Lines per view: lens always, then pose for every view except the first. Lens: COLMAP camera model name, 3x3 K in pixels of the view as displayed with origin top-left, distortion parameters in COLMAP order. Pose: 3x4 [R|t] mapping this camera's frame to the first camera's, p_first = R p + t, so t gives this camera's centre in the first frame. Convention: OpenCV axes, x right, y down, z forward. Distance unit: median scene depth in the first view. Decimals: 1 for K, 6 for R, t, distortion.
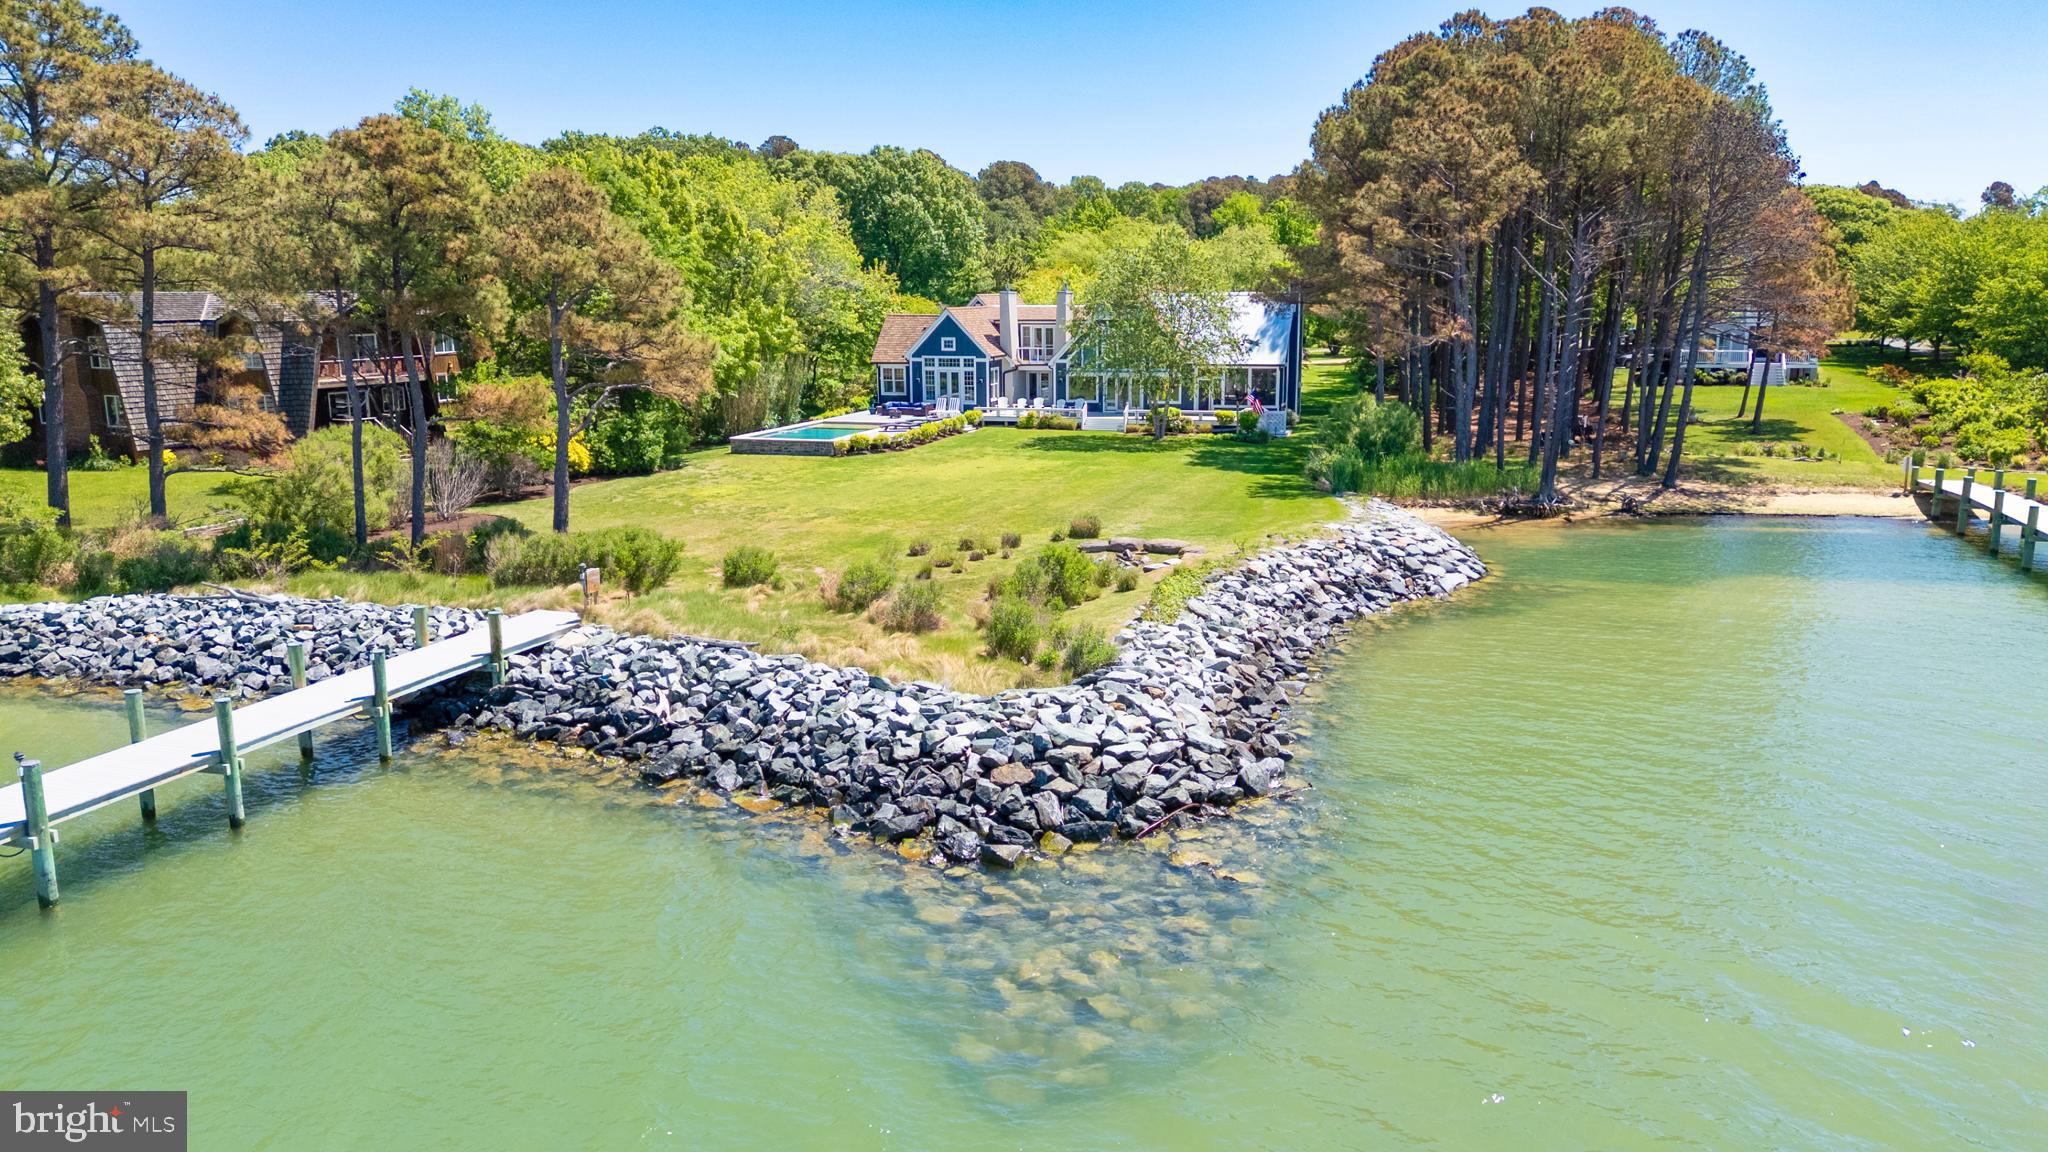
lens RADIAL K [[1485.7, 0, 1024.0], [0, 1485.7, 576.0], [0, 0, 1]] dist [0.130205, -0.173519]
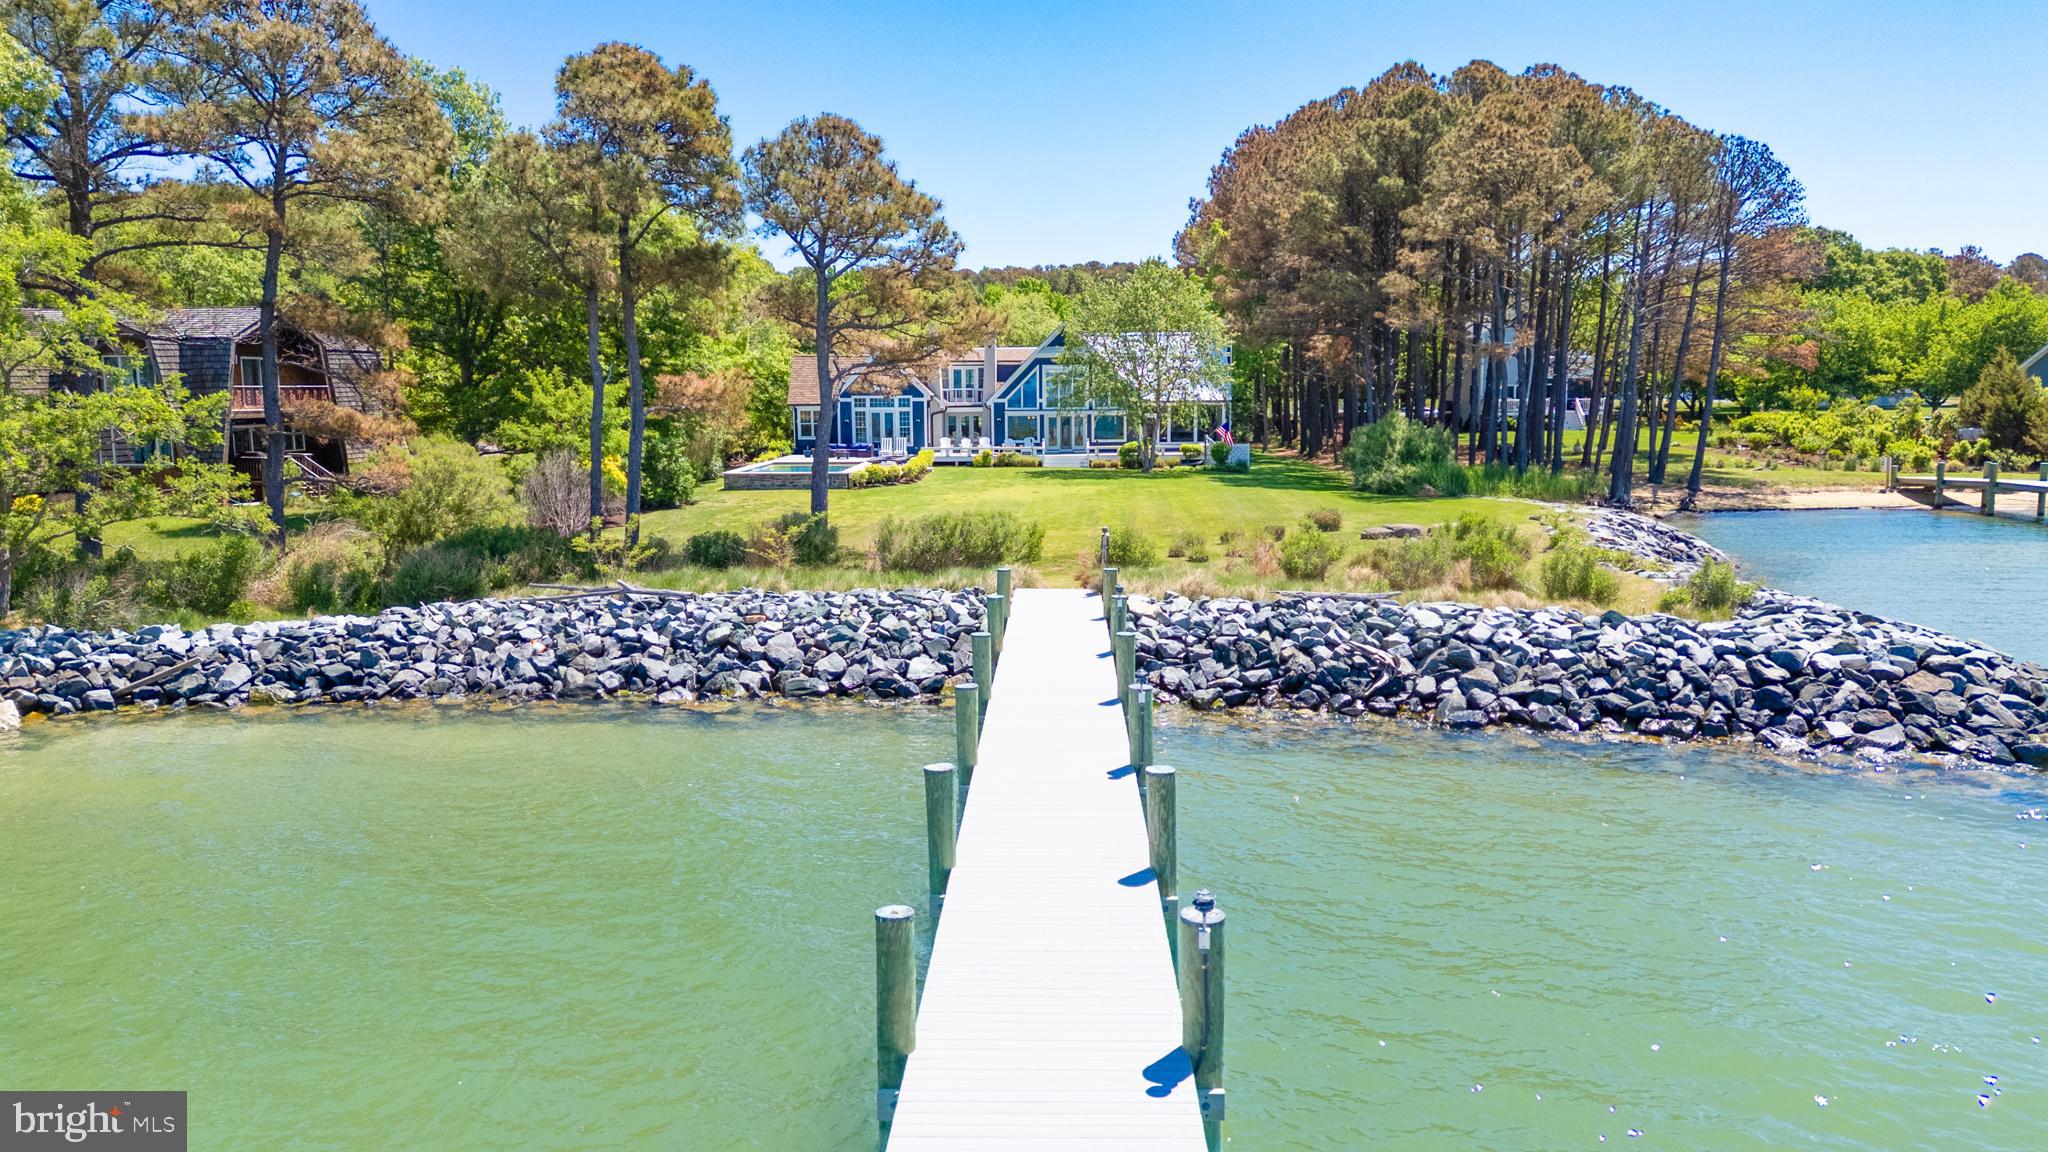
lens RADIAL K [[1485.7, 0, 1024.0], [0, 1485.7, 576.0], [0, 0, 1]] dist [0.130205, -0.173519]
pose [[0.958560, -0.035720, 0.282642, -0.237508], [0.054906, 0.996672, -0.060252, 0.028319], [-0.279549, 0.073274, 0.957331, 0.080642]]
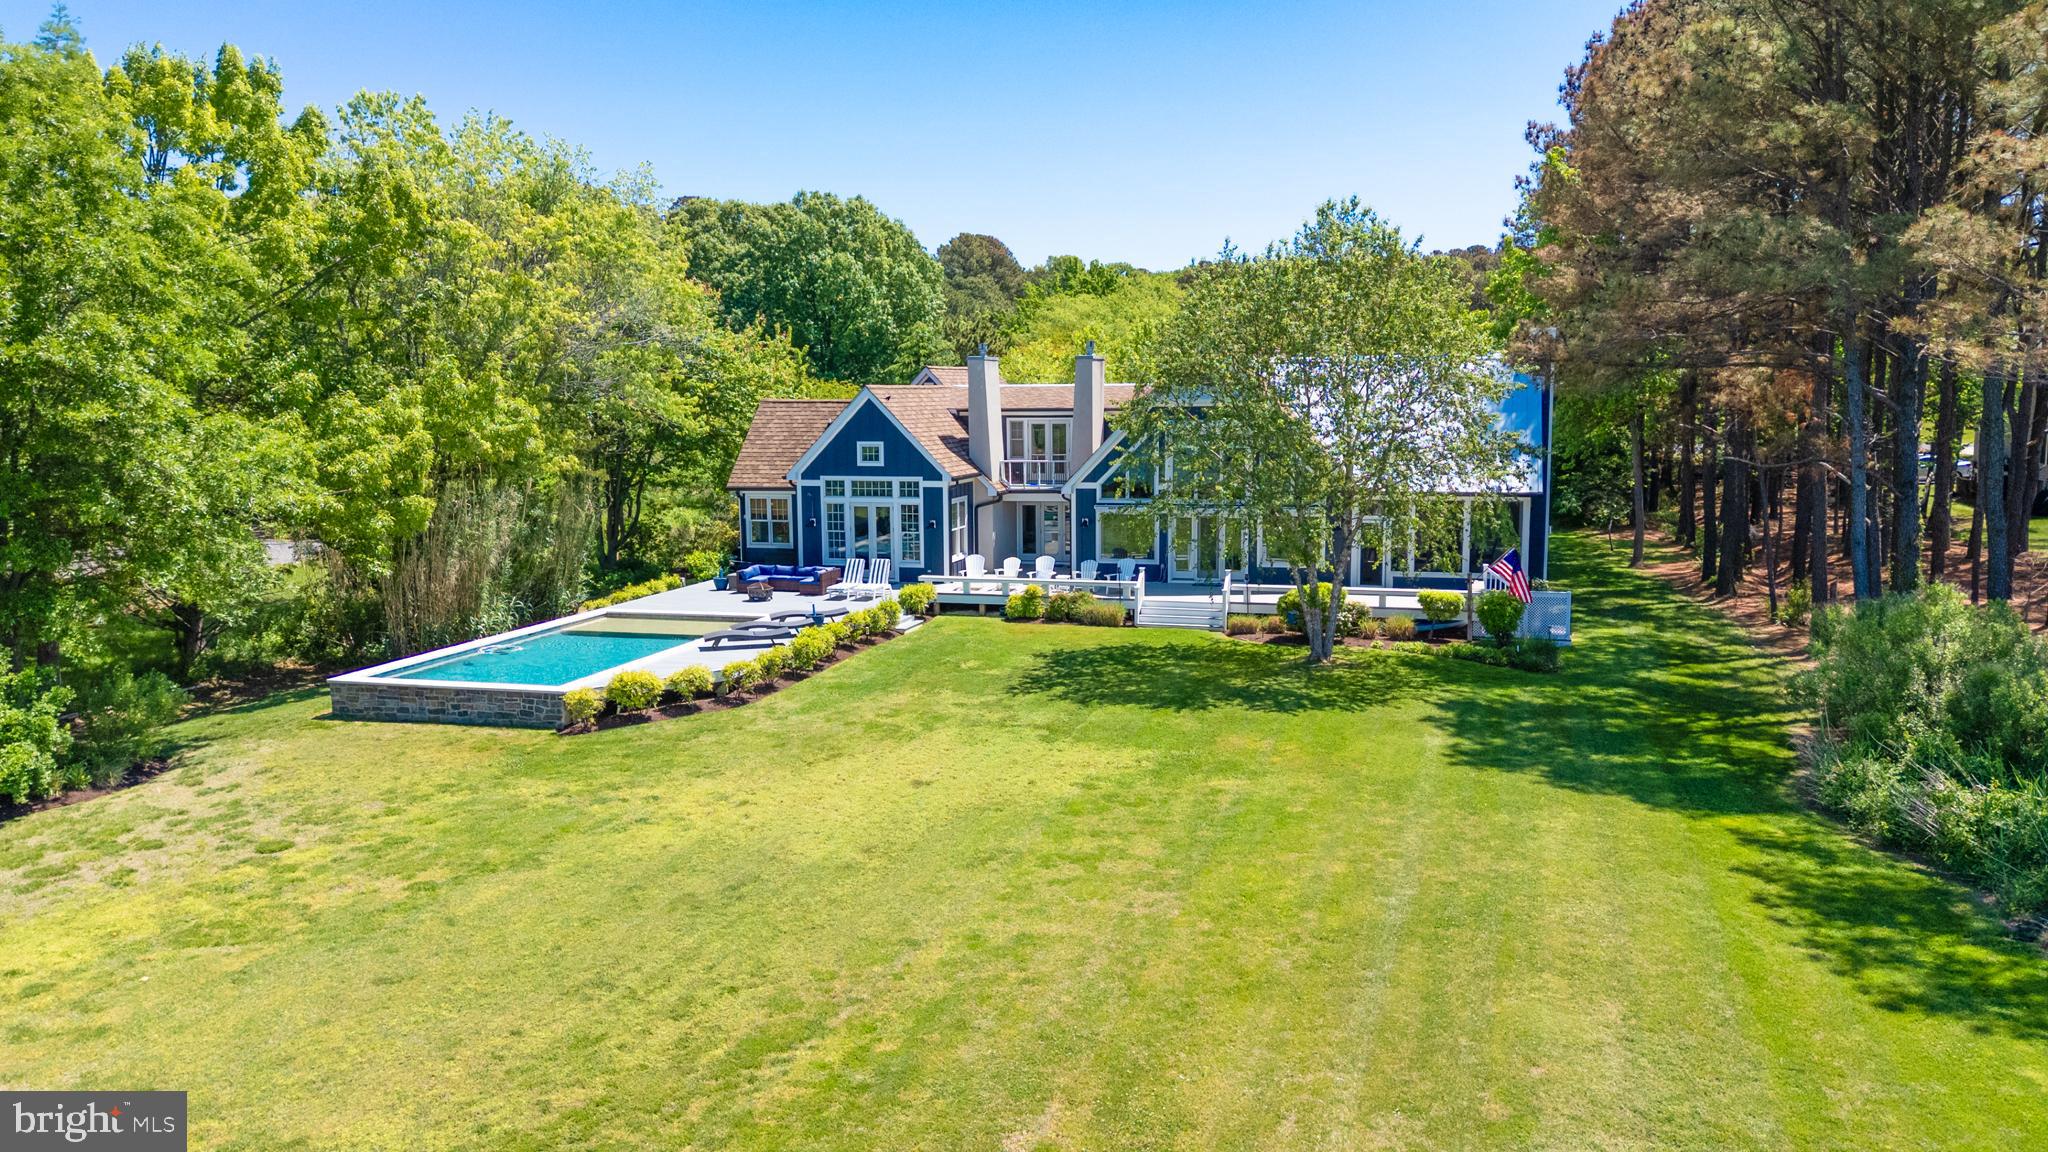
lens RADIAL K [[1485.7, 0, 1024.0], [0, 1485.7, 576.0], [0, 0, 1]] dist [0.130205, -0.173519]
pose [[0.999692, -0.005446, 0.024205, -0.009701], [0.007081, 0.997660, -0.067998, -0.077360], [-0.023778, 0.068149, 0.997392, 0.482917]]
